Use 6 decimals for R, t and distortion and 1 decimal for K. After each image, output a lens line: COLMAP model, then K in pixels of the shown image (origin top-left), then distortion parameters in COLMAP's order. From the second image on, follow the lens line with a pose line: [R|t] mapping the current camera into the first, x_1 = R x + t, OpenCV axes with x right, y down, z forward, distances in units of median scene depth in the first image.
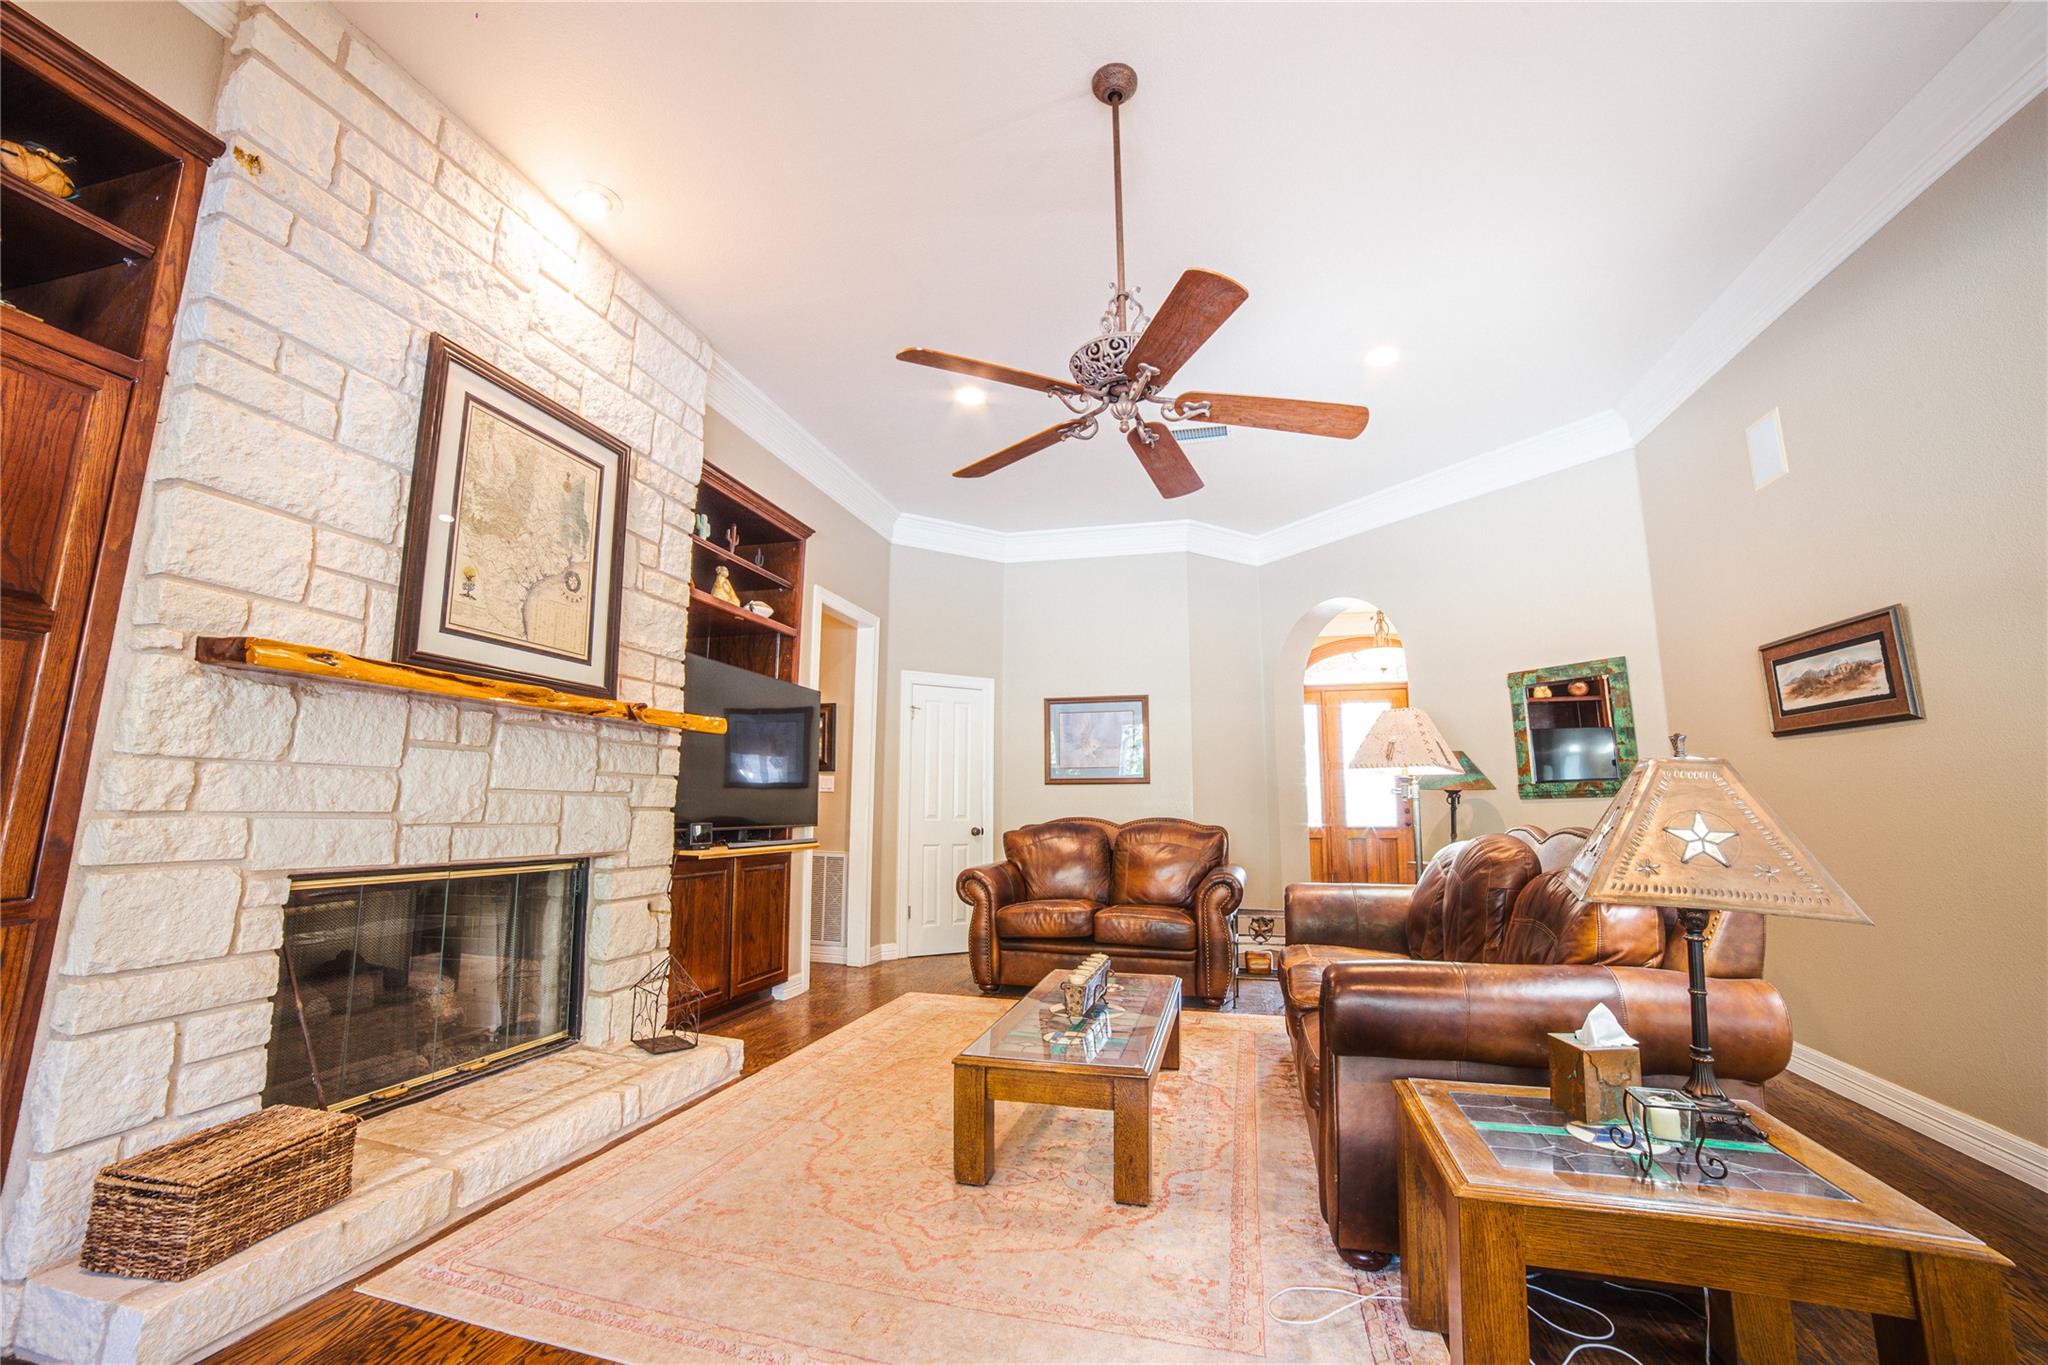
lens RADIAL K [[835.2, 0, 1006.6], [0, 835.2, 672.4], [0, 0, 1]] dist [-0.108383, 0.037662]
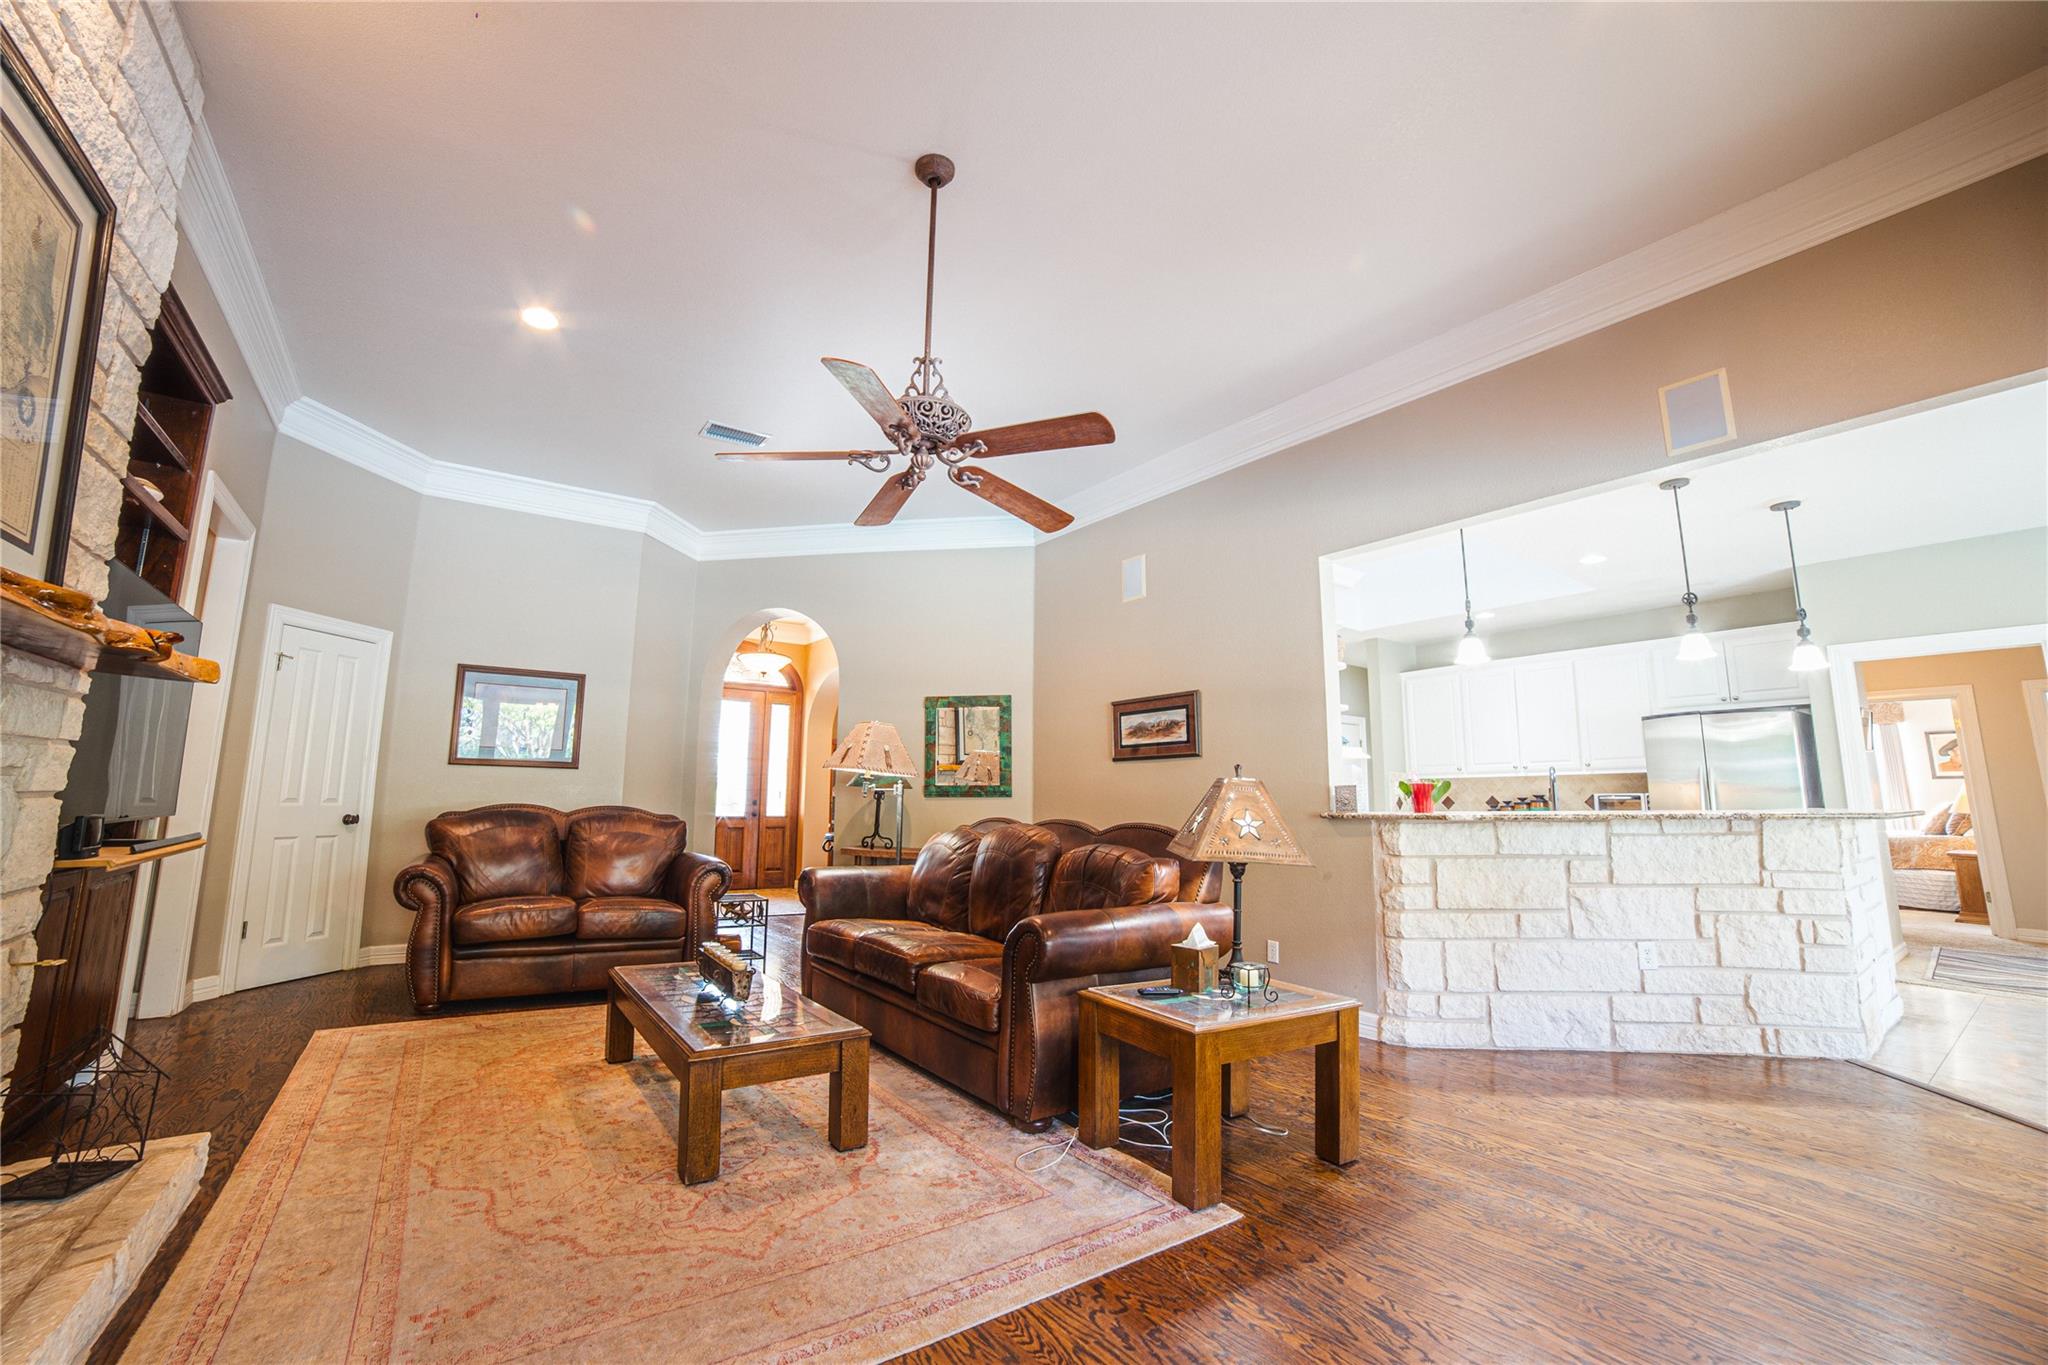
lens RADIAL K [[835.2, 0, 1006.6], [0, 835.2, 672.4], [0, 0, 1]] dist [-0.108383, 0.037662]
pose [[0.639187, 0.117523, 0.760019, -0.538307], [-0.128733, 0.990661, -0.044922, 0.011422], [-0.758201, -0.069126, 0.648347, 0.110424]]
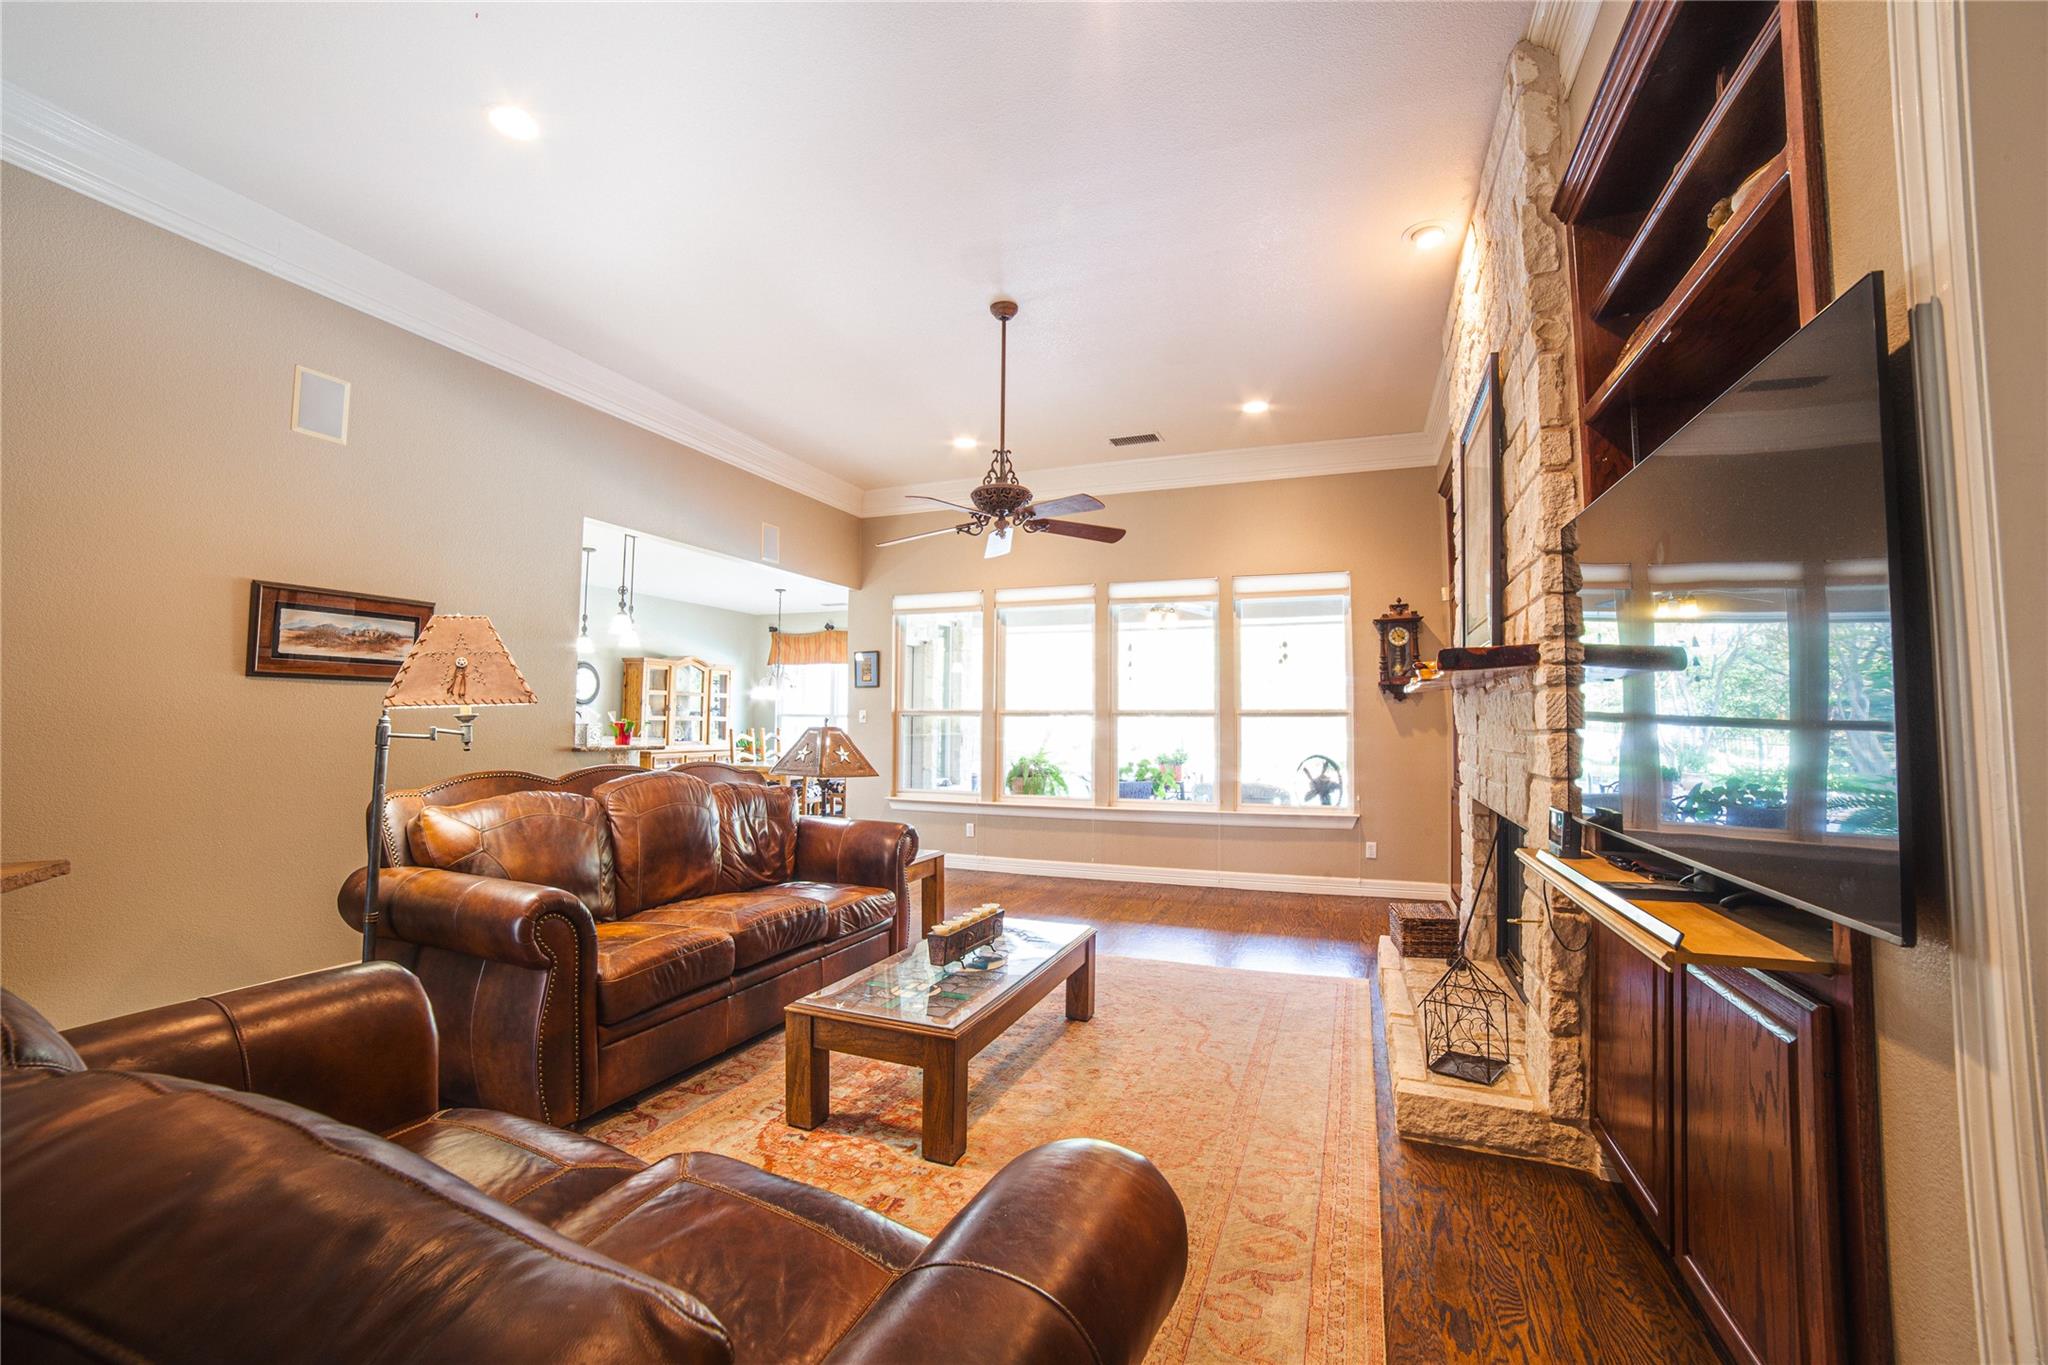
lens RADIAL K [[835.2, 0, 1006.6], [0, 835.2, 672.4], [0, 0, 1]] dist [-0.108383, 0.037662]
pose [[-0.993037, -0.007349, 0.117572, -0.068091], [-0.032671, 0.976083, -0.214928, 0.311546], [-0.113181, -0.217273, -0.969527, 2.232086]]
